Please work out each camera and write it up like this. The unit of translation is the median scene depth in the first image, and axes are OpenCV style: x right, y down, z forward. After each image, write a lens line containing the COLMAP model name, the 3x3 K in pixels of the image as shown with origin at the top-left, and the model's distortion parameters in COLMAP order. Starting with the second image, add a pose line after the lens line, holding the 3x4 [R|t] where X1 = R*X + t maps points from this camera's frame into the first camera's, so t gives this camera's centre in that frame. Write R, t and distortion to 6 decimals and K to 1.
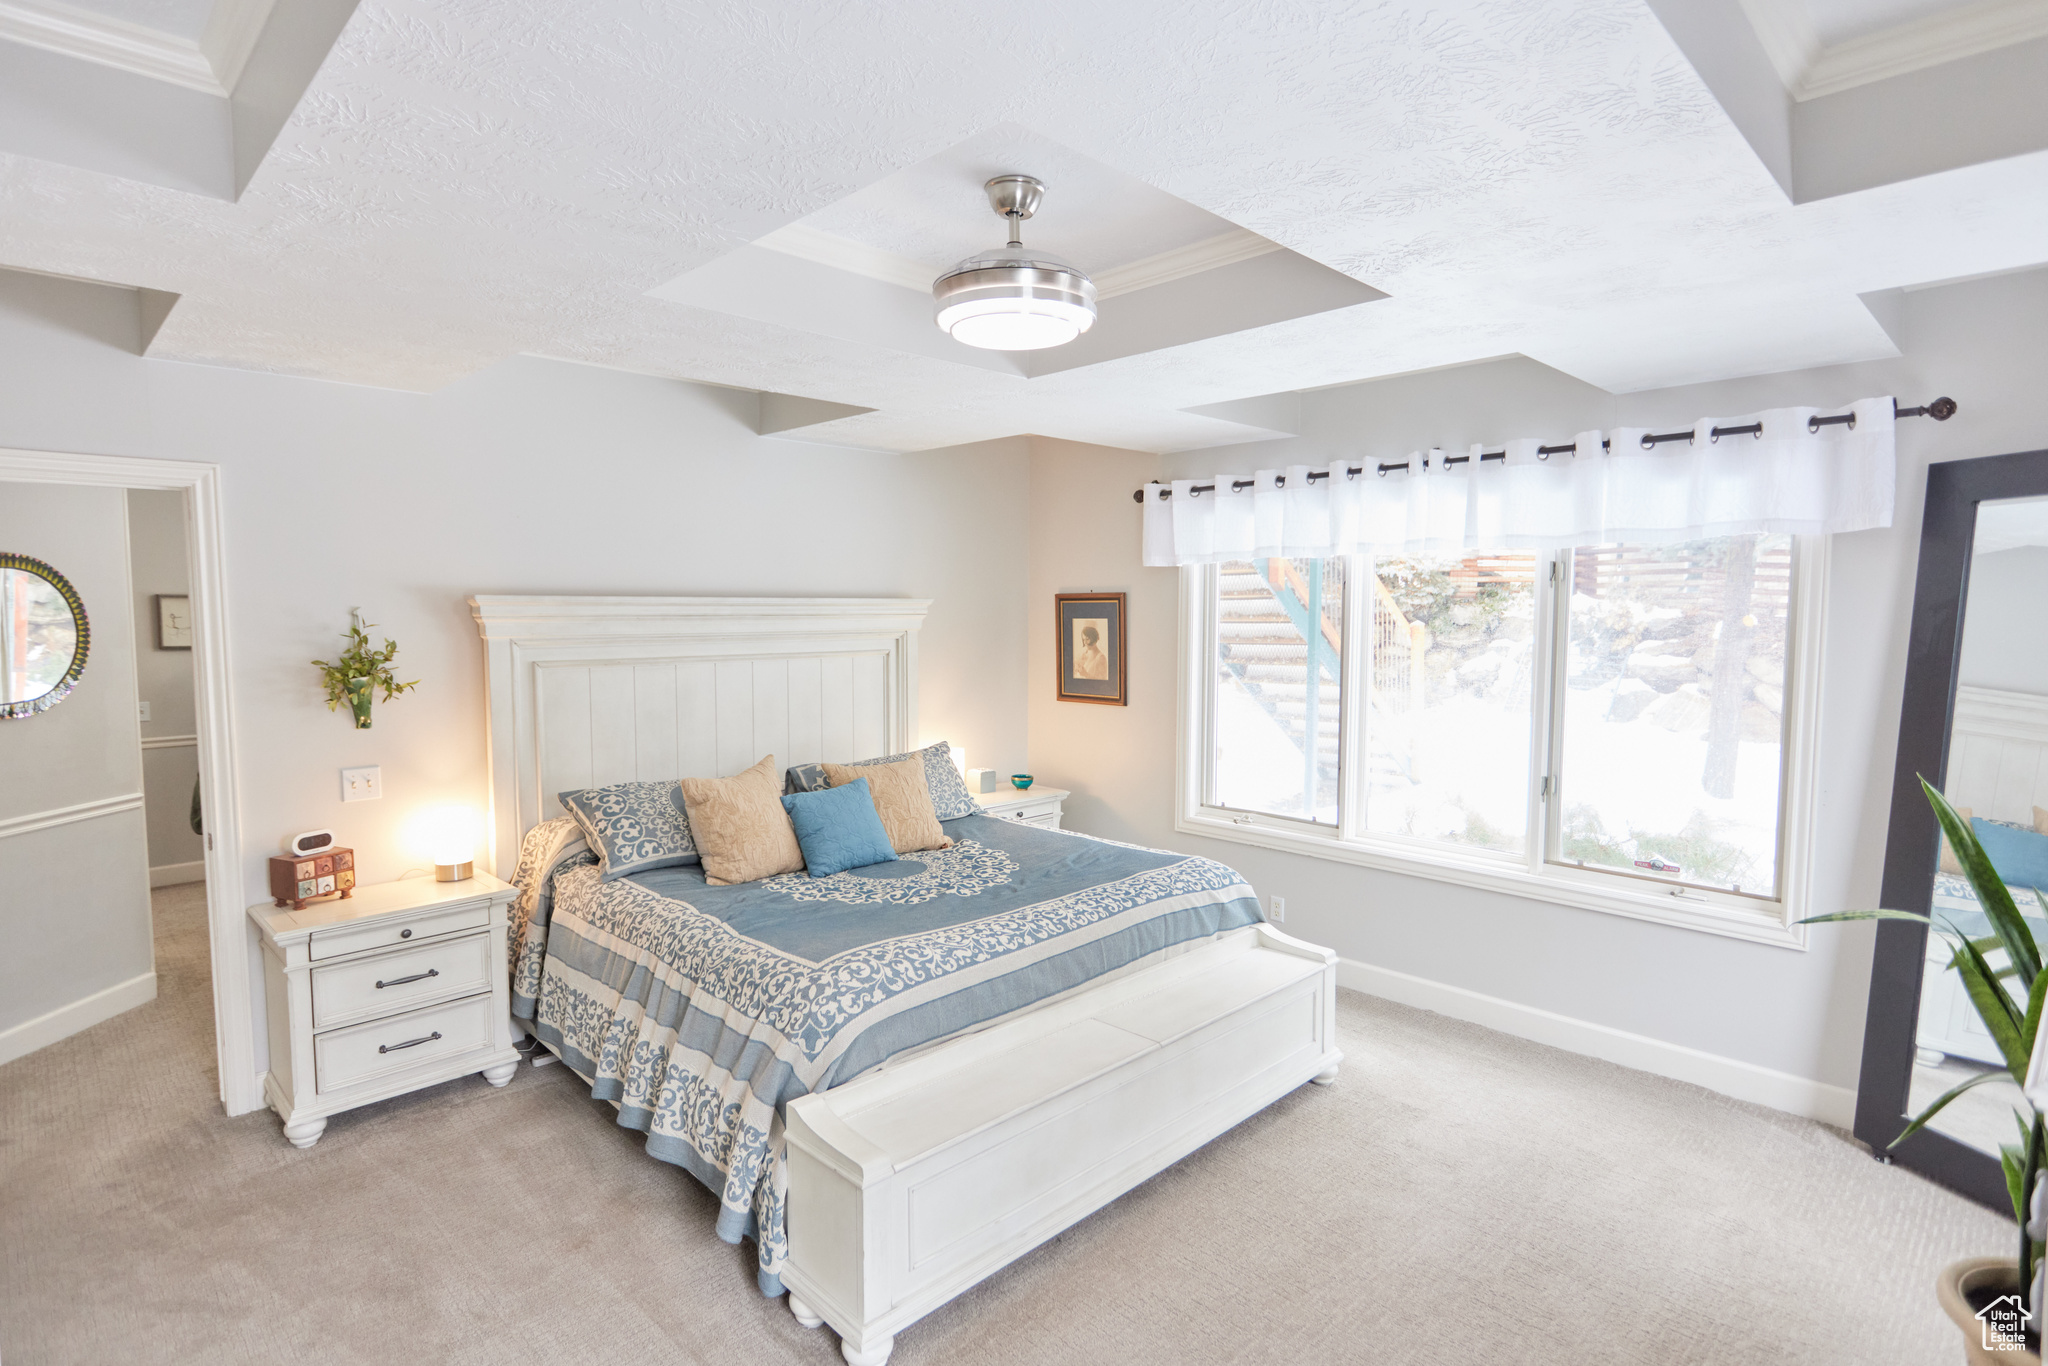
lens RADIAL K [[1042.1, 0, 1017.2], [0, 1042.1, 683.3], [0, 0, 1]] dist [0.004552, 0.000077]
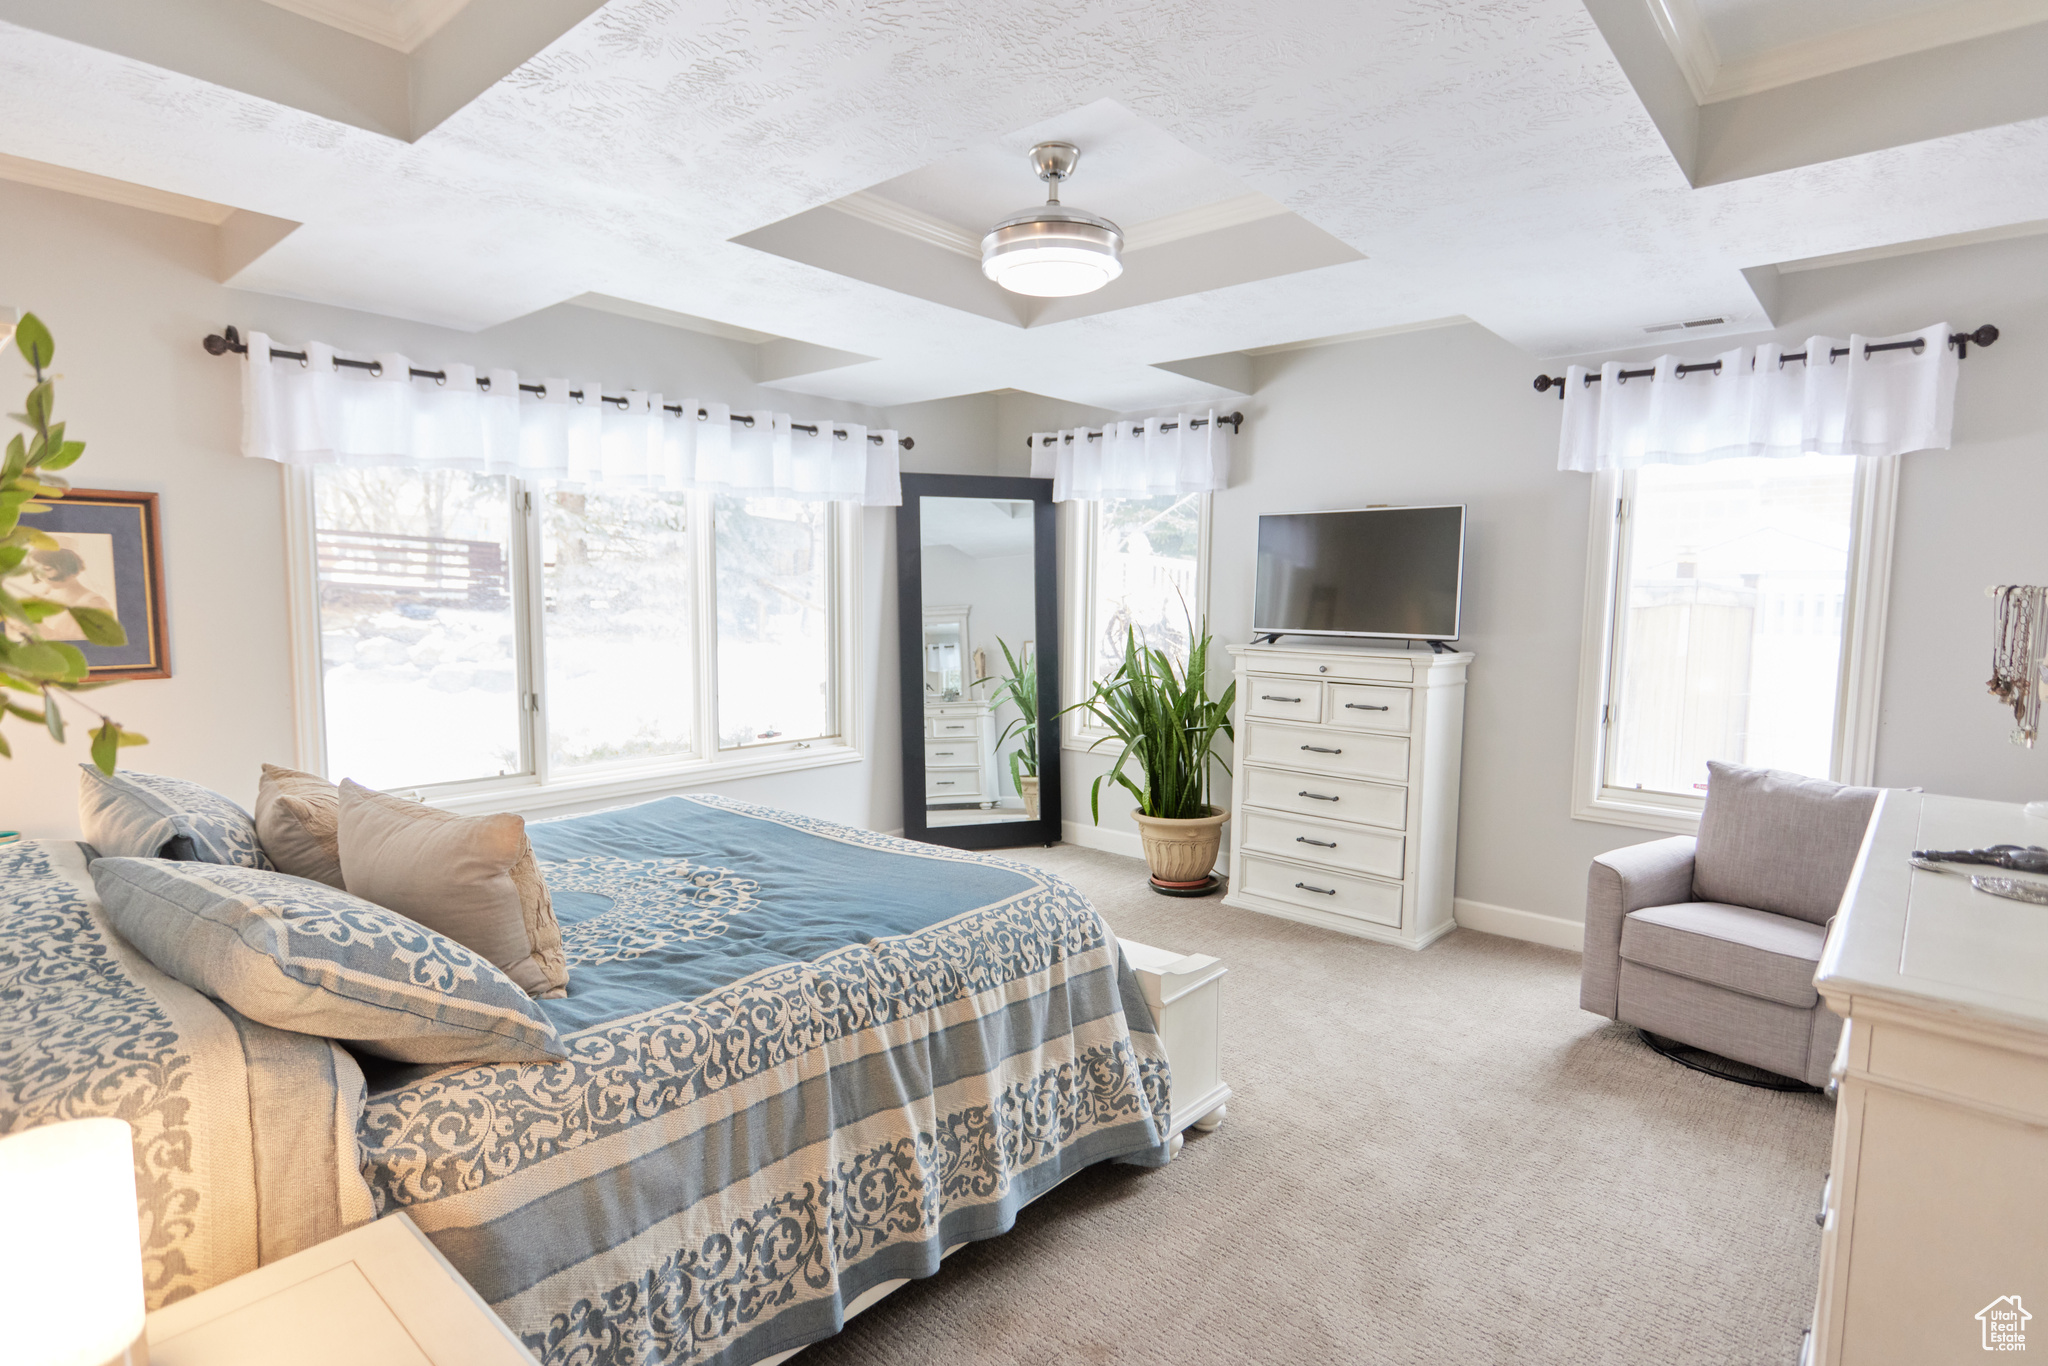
lens RADIAL K [[1042.1, 0, 1017.4], [0, 1042.1, 684.5], [0, 0, 1]] dist [0.004552, 0.000077]
pose [[-0.077984, -0.087190, 0.993135, -0.968273], [0.065838, 0.993543, 0.092395, 0.003126], [-0.994778, 0.072591, -0.071740, 0.945601]]
